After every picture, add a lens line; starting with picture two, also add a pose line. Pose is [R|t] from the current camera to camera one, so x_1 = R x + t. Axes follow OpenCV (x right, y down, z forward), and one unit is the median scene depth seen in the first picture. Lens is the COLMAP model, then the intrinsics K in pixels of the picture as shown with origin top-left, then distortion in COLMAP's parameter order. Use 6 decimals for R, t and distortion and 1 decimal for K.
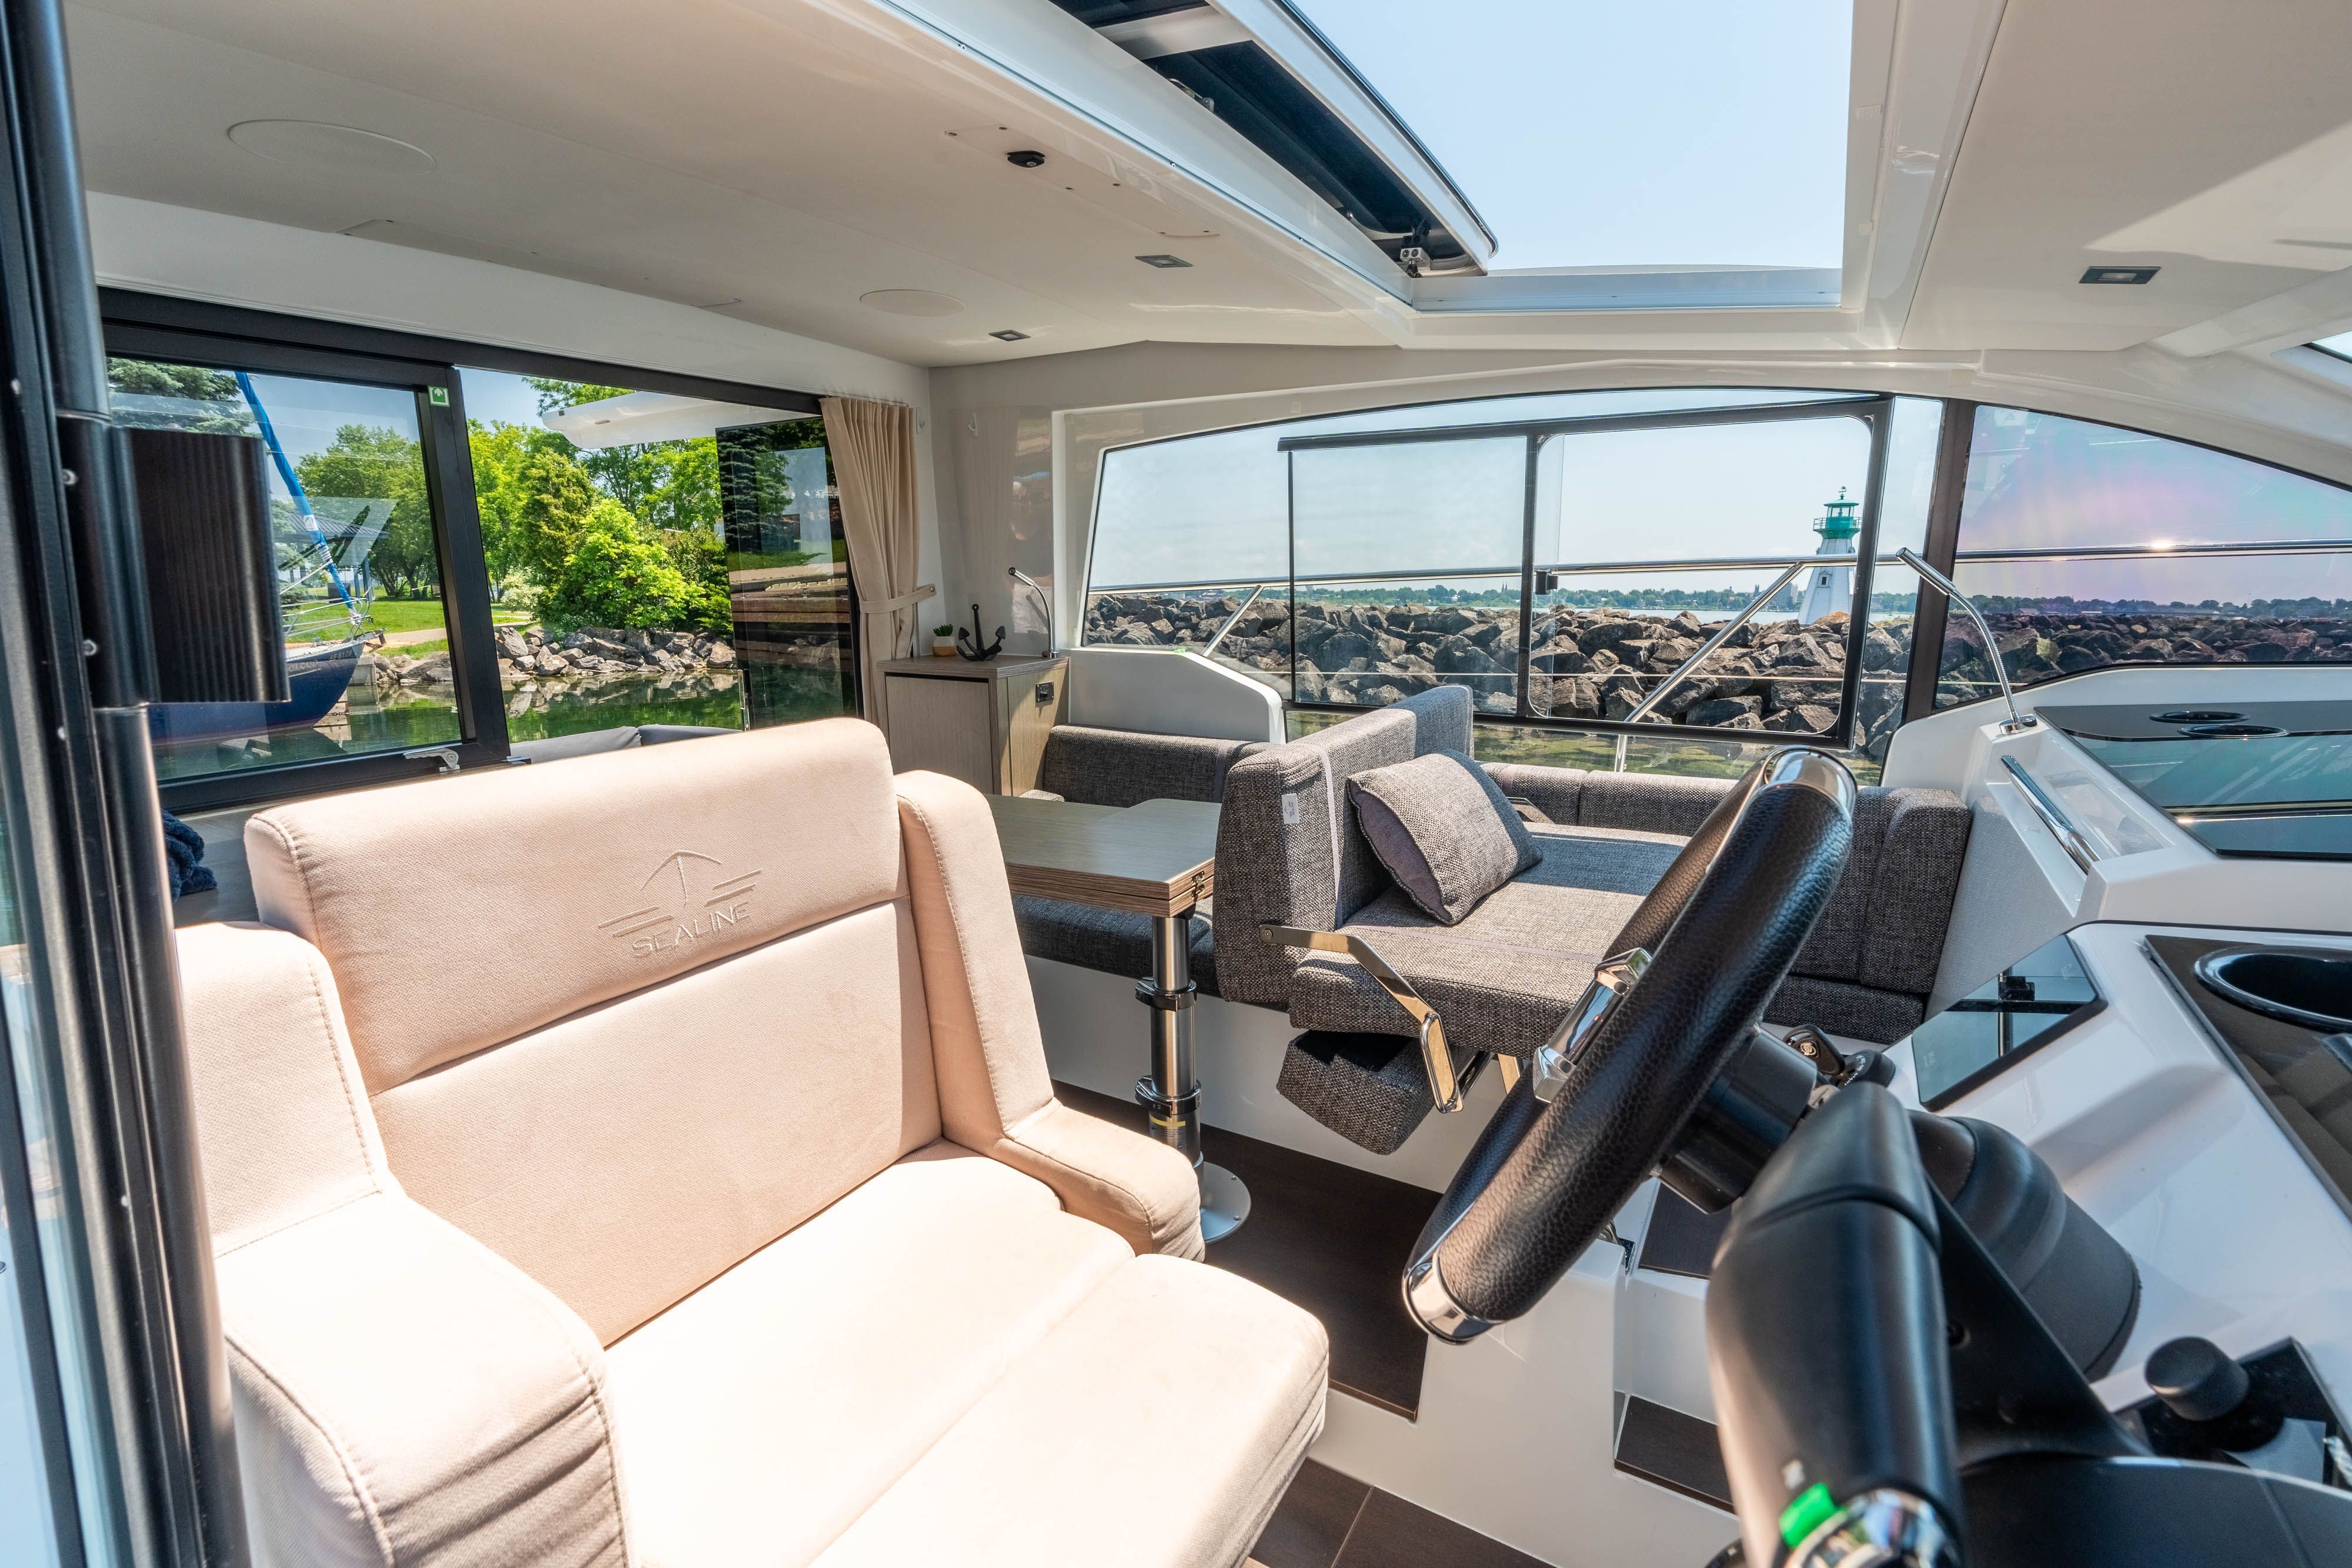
lens RADIAL K [[1080.5, 0, 1176.0], [0, 1080.5, 784.0], [0, 0, 1]] dist [-0.010131, 0.001425]
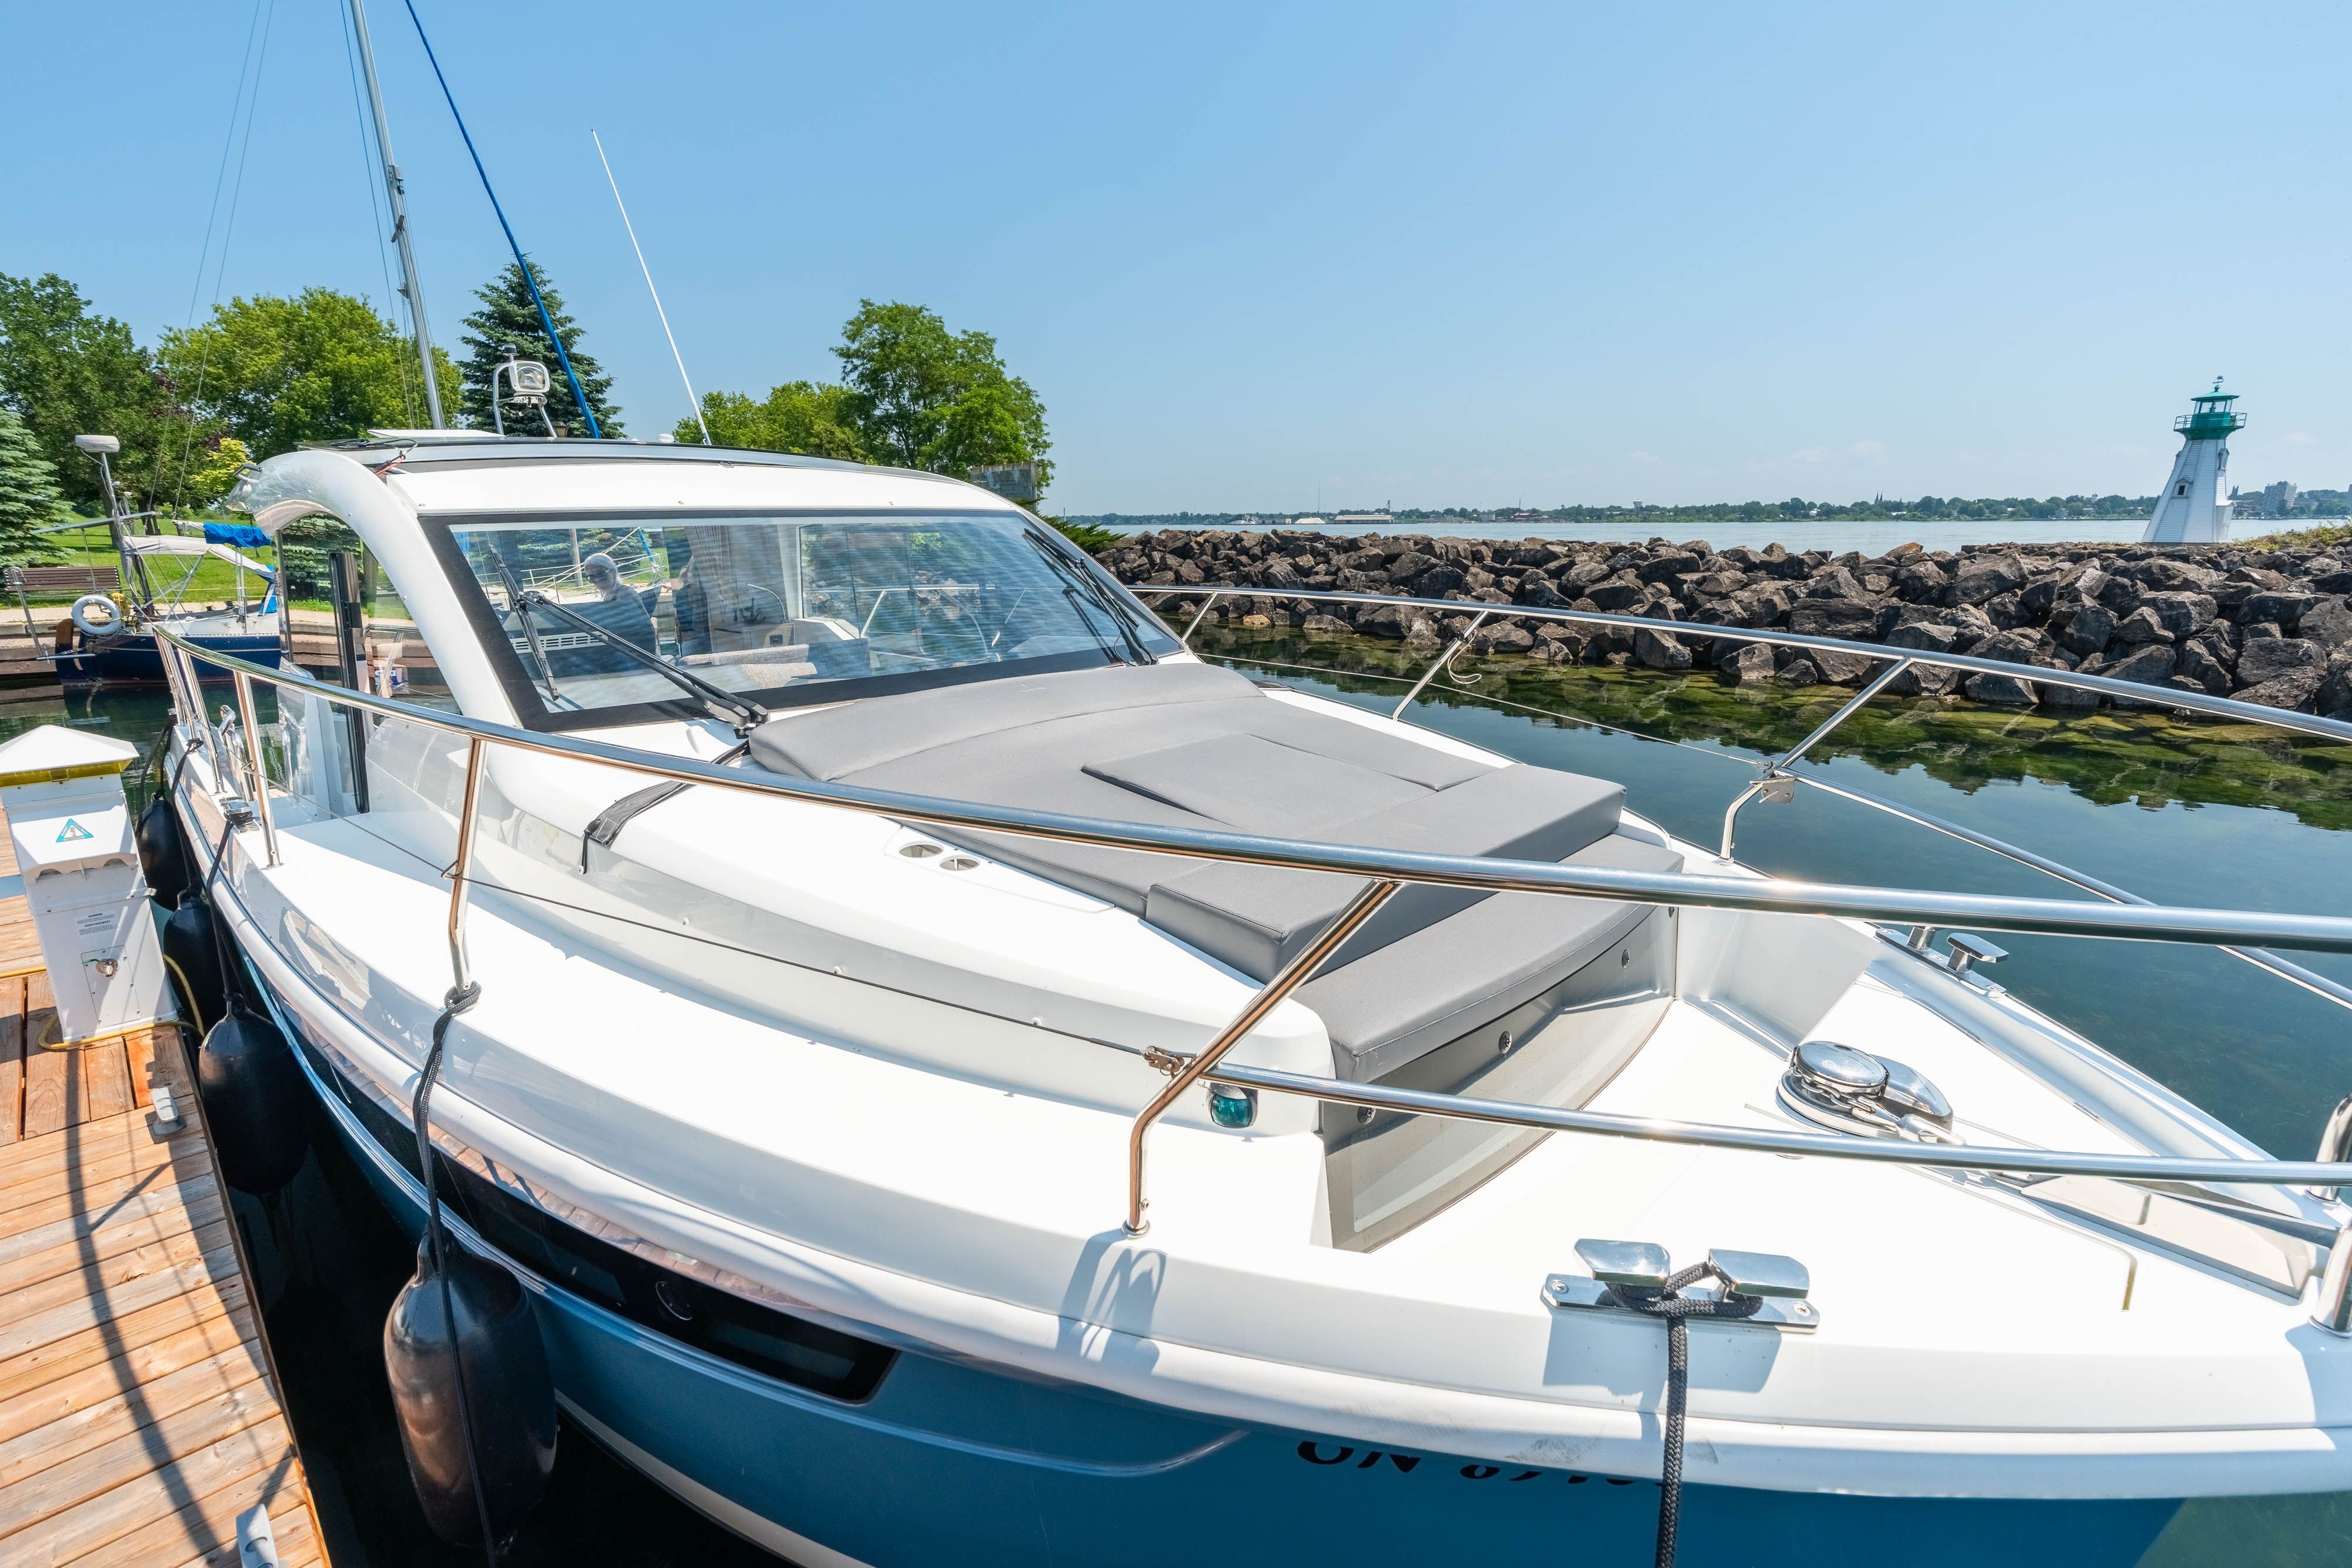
lens RADIAL K [[1089.8, 0, 1179.1], [0, 1089.8, 787.9], [0, 0, 1]] dist [-0.007830, 0.001113]
pose [[0.963185, 0.042276, -0.265496, 0.156465], [-0.023876, 0.997108, 0.072156, 0.006733], [0.267779, -0.063161, 0.961408, -0.108208]]
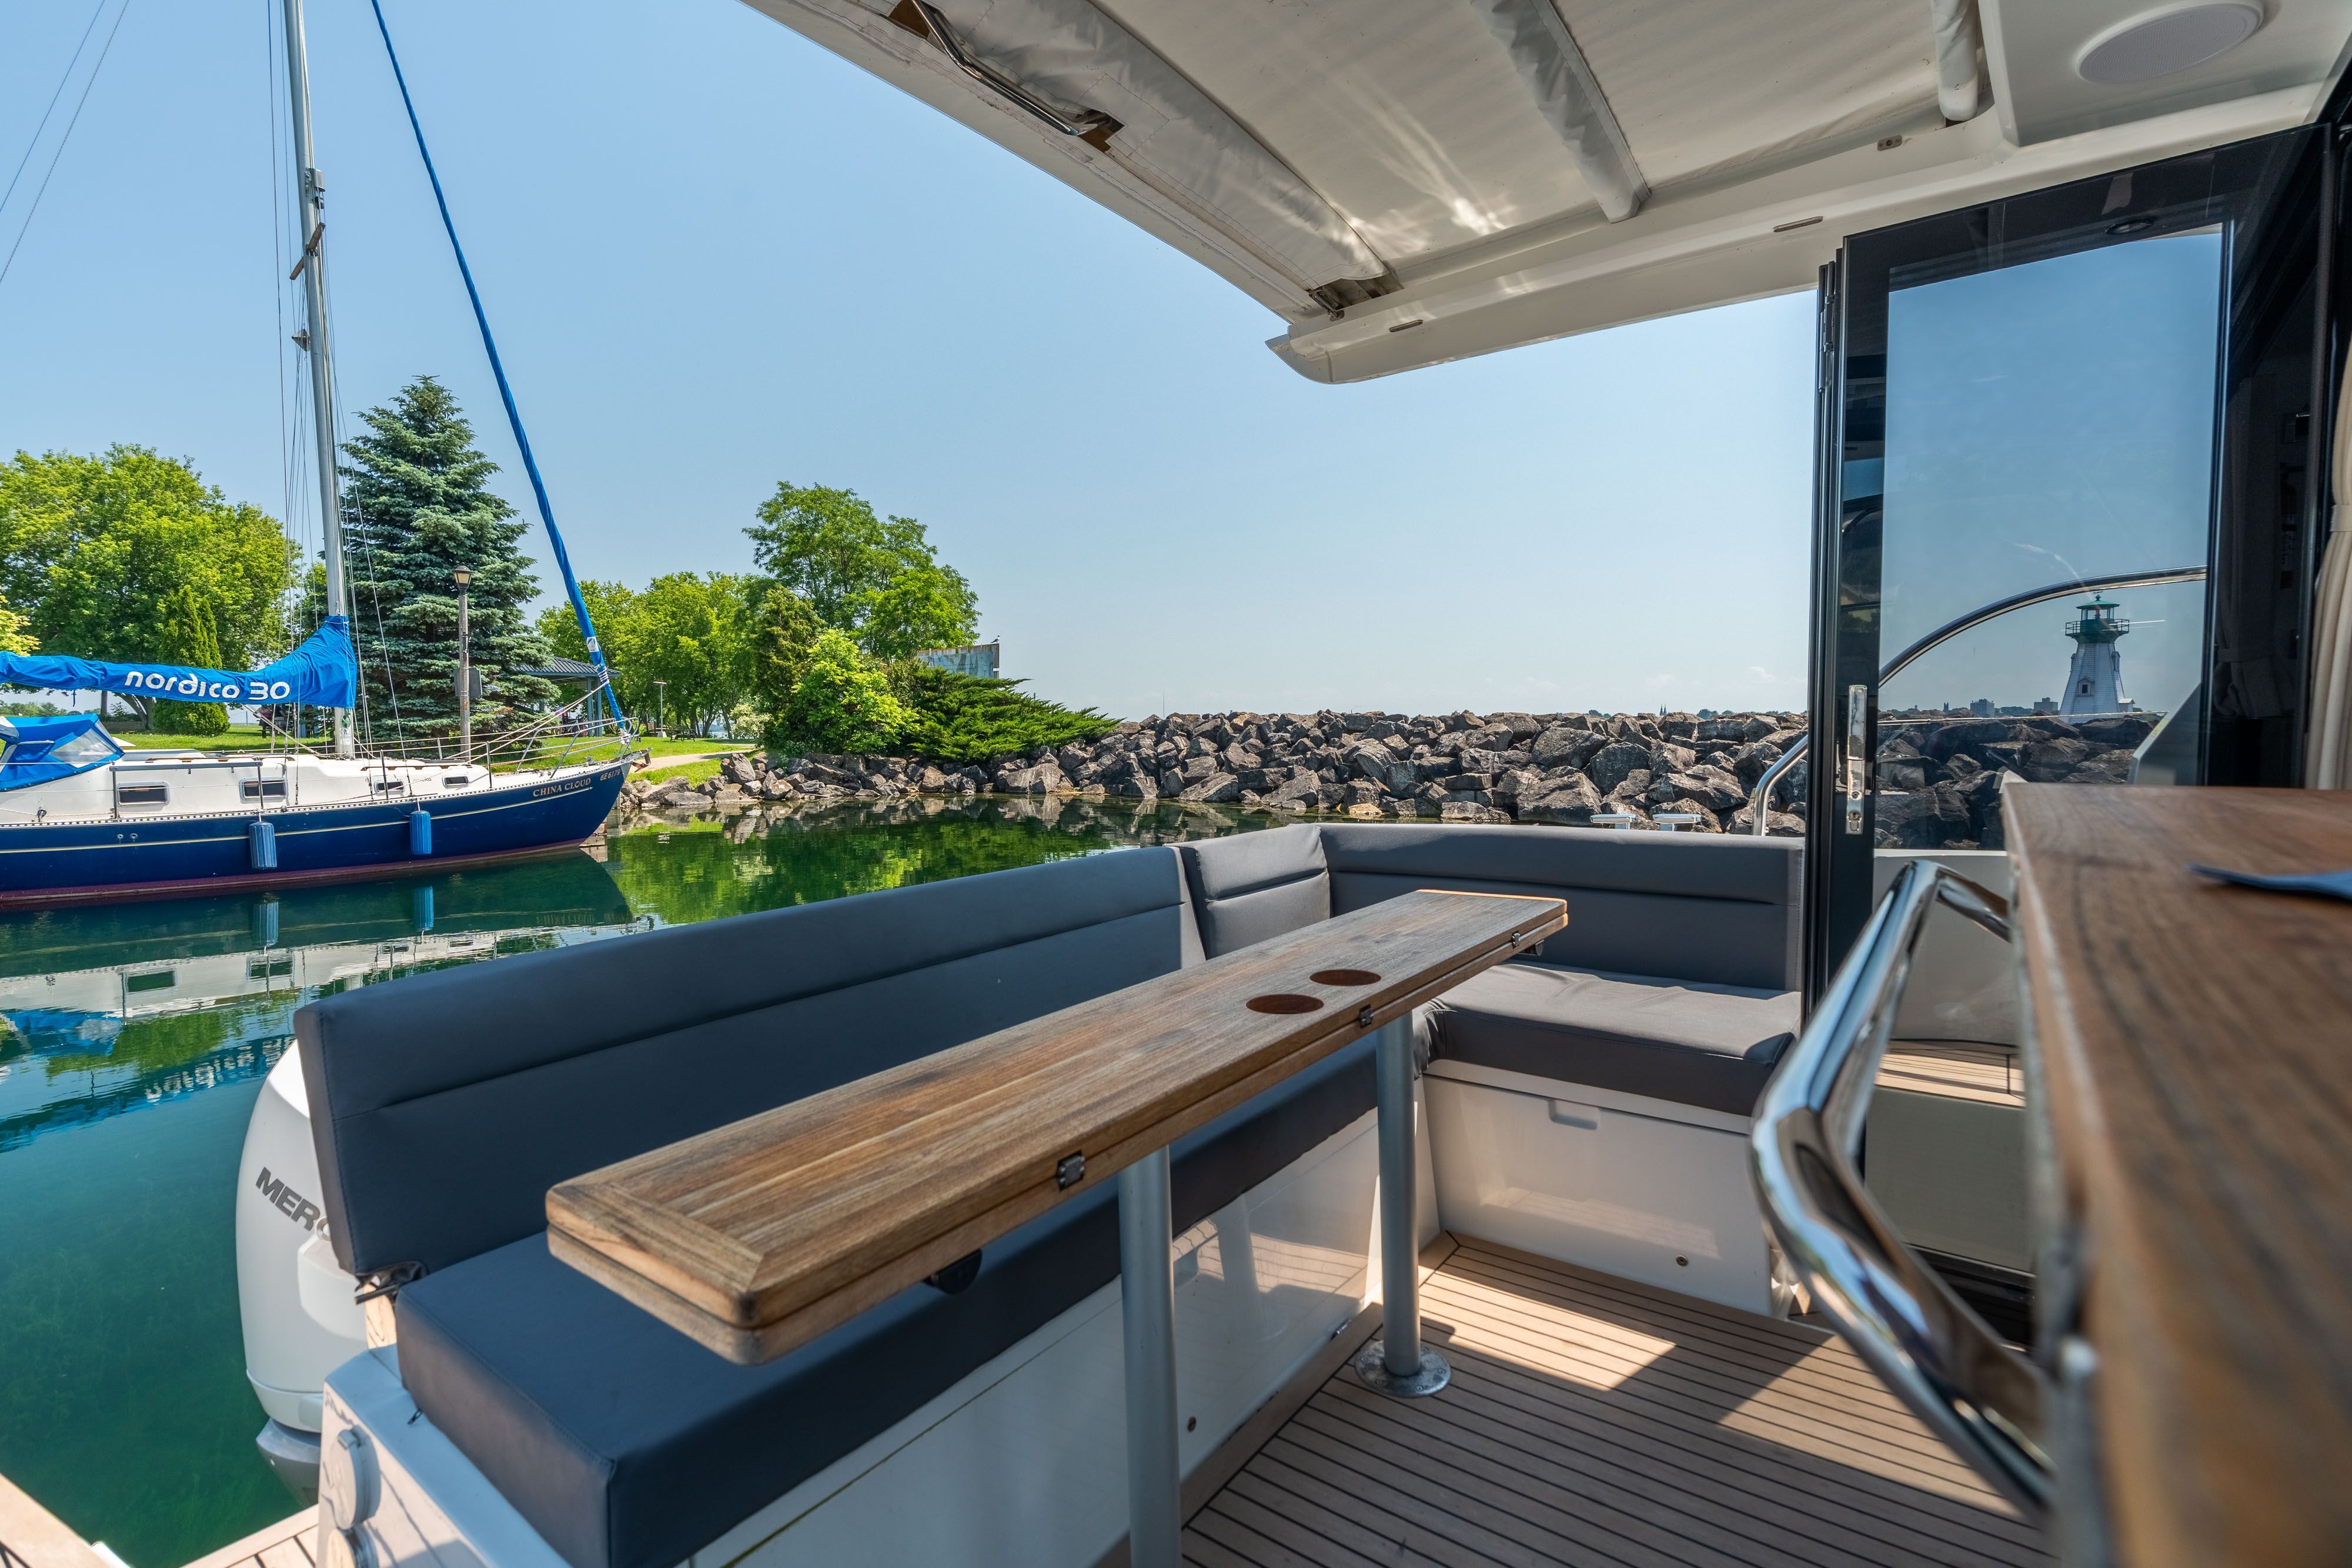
lens RADIAL K [[1080.5, 0, 1176.0], [0, 1080.5, 784.0], [0, 0, 1]] dist [-0.010131, 0.001425]
pose [[0.991256, -0.010697, -0.131515, -0.072782], [-0.005177, 0.992788, -0.119772, 0.003255], [0.131848, 0.119406, 0.984052, 0.051217]]
